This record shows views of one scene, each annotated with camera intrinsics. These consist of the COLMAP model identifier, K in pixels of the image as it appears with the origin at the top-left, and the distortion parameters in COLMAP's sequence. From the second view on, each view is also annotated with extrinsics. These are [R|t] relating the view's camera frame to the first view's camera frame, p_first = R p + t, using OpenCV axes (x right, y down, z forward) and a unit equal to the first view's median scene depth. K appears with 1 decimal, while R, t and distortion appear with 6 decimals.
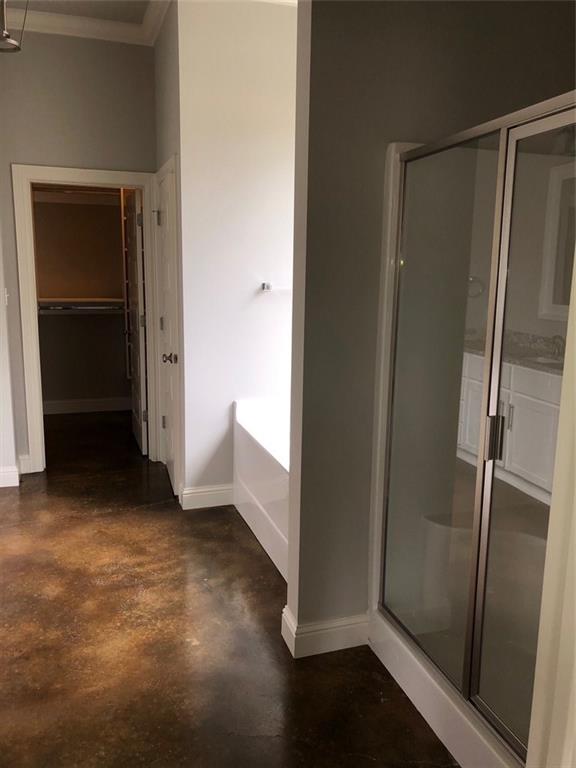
lens RADIAL K [[627.8, 0, 284.2], [0, 627.8, 386.1], [0, 0, 1]] dist [0.023652, -0.005412]
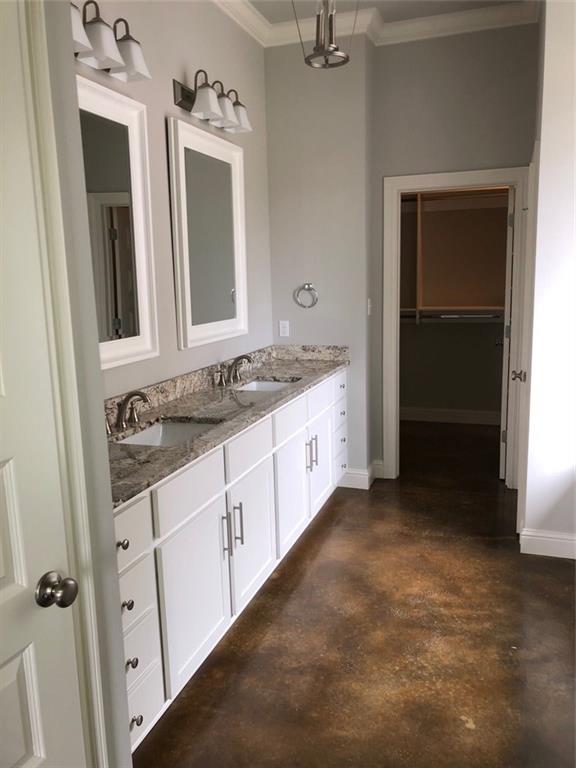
lens RADIAL K [[627.8, 0, 289.1], [0, 627.8, 379.4], [0, 0, 1]] dist [0.023652, -0.005412]
pose [[0.799503, 0.065402, -0.597091, 0.104638], [-0.077872, 0.996951, 0.004930, -0.022908], [0.595593, 0.042555, 0.802158, 0.135023]]
